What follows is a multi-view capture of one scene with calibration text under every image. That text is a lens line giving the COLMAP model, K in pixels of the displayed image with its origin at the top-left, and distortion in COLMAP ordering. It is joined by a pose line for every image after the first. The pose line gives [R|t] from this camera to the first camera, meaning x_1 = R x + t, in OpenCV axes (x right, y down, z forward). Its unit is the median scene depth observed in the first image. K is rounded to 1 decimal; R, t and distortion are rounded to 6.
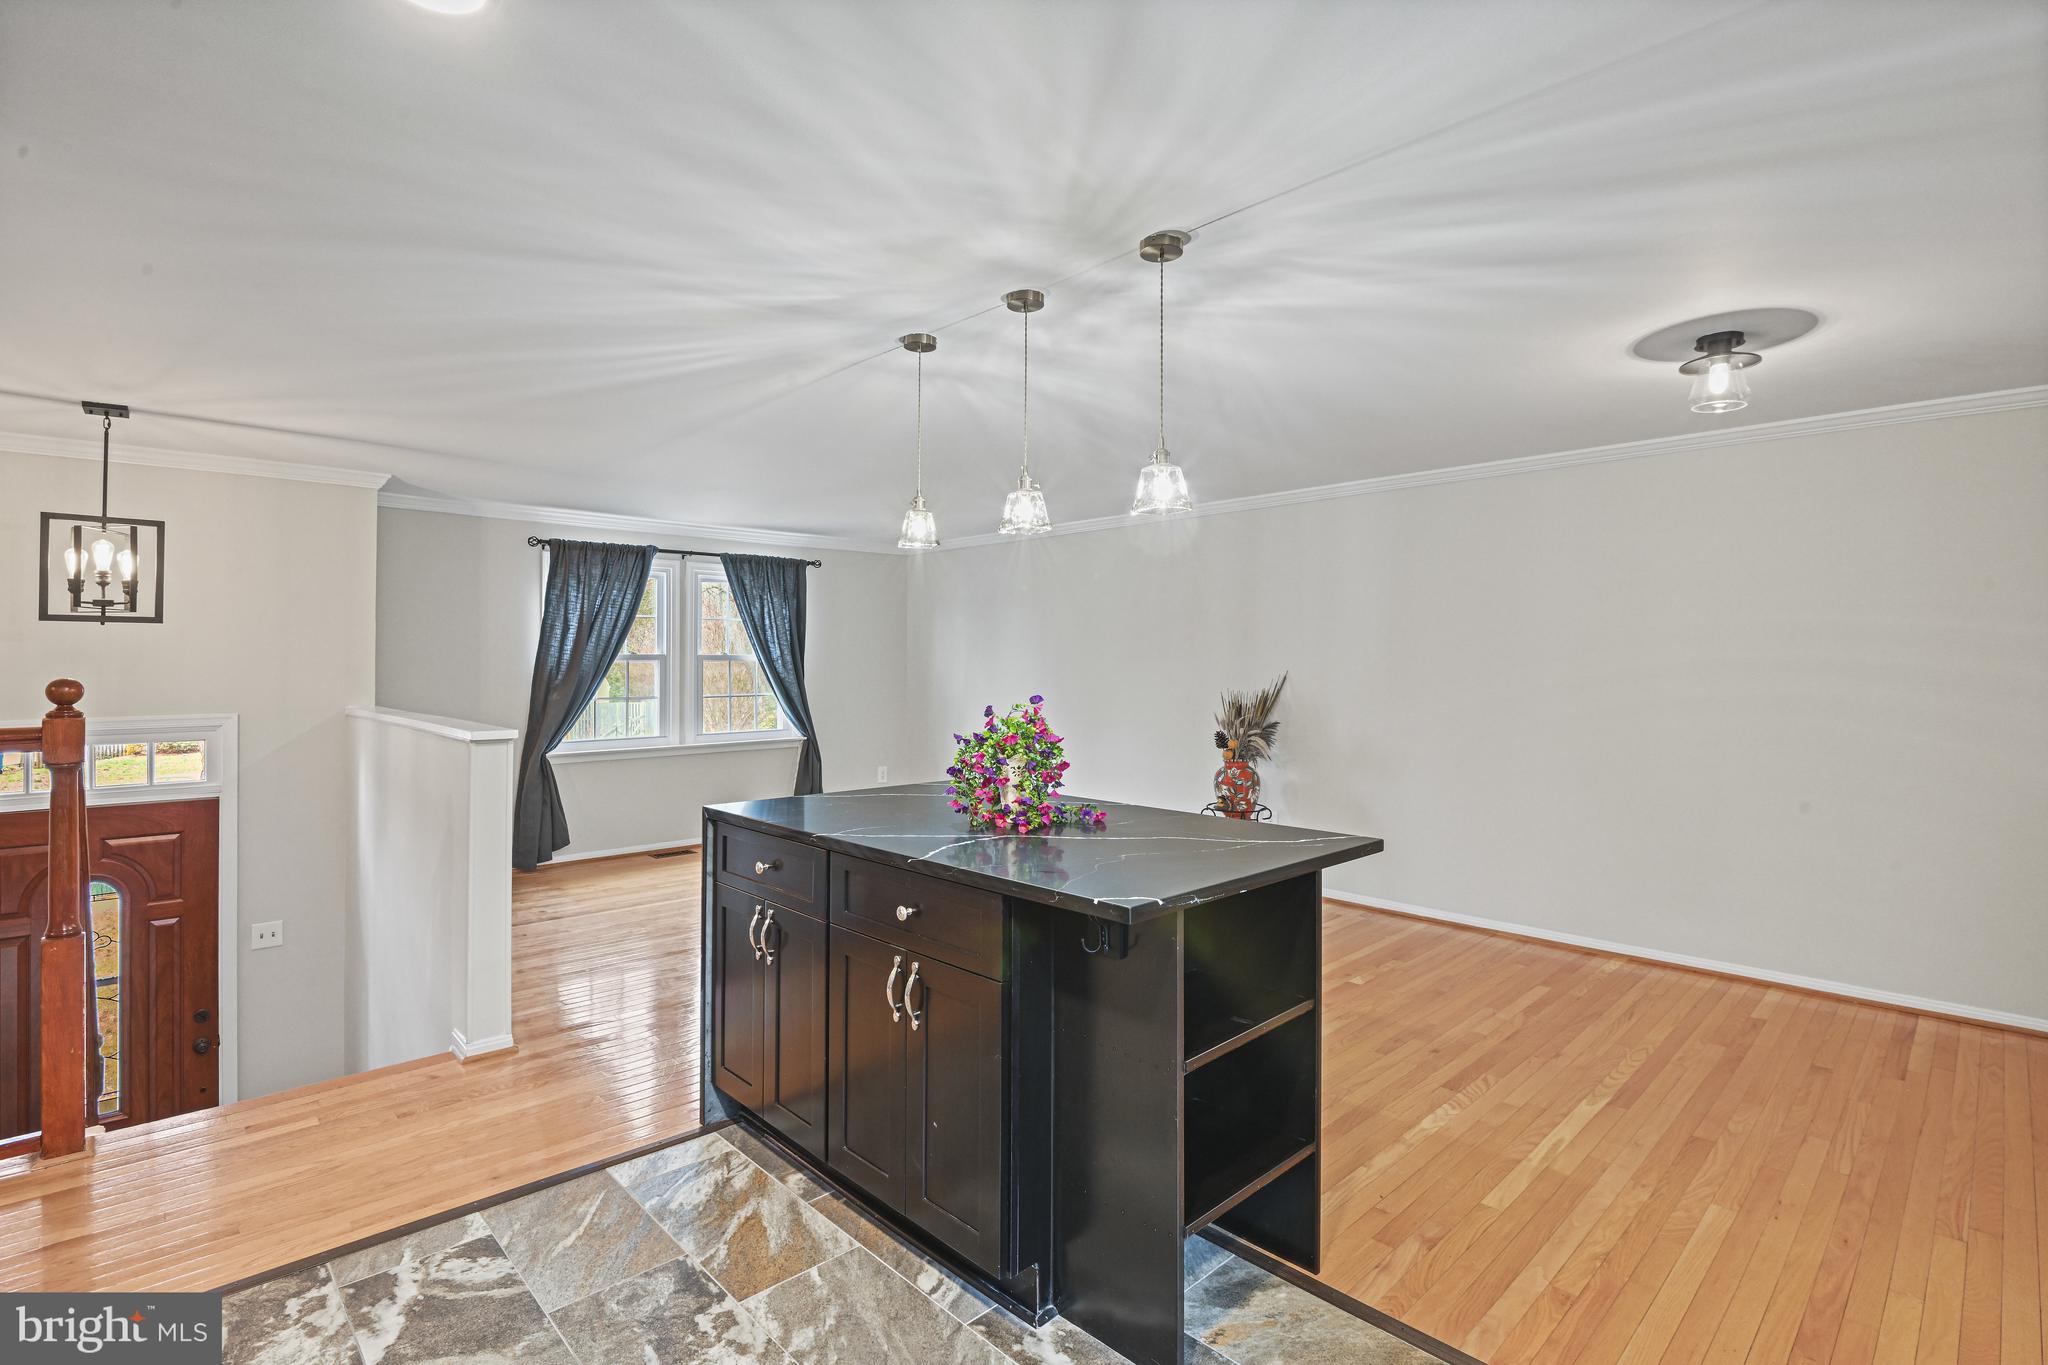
lens RADIAL K [[949.6, 0, 1017.5], [0, 949.6, 654.4], [0, 0, 1]] dist [-0.015955, -0.001840]
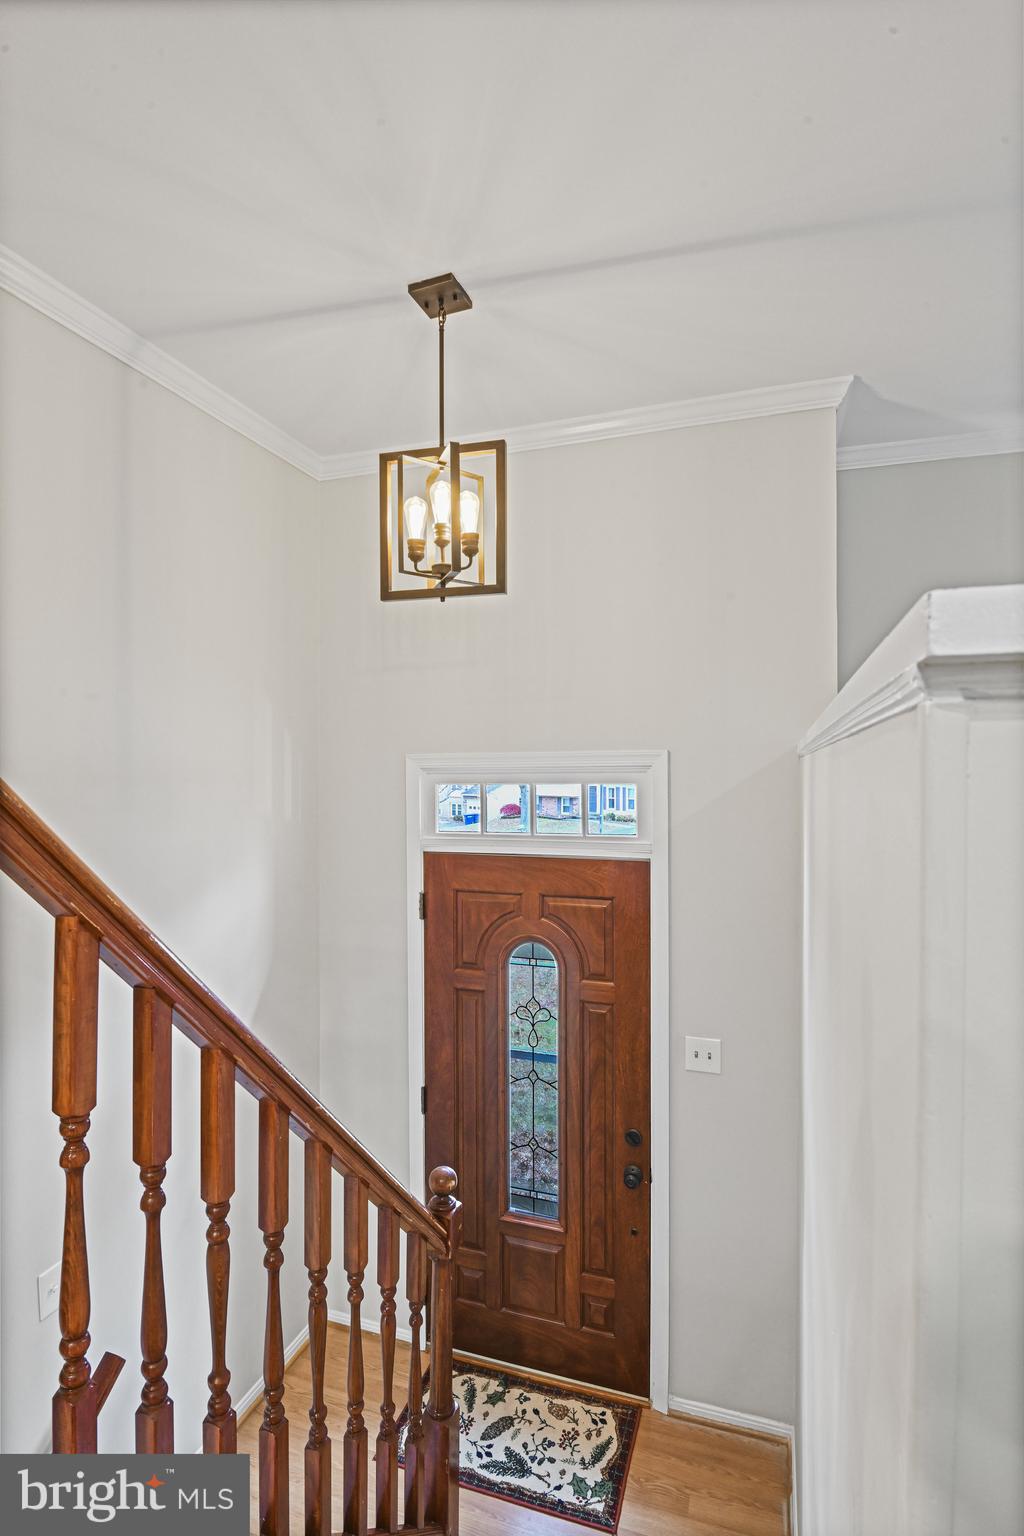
lens RADIAL K [[773.0, 0, 512.0], [0, 773.0, 763.8], [0, 0, 1]] dist [-0.022144, -0.001431]
pose [[0.456610, -0.002606, -0.889663, -0.385240], [0.012092, 0.999922, 0.003277, 0.079500], [0.889585, -0.012254, 0.456606, 0.687485]]
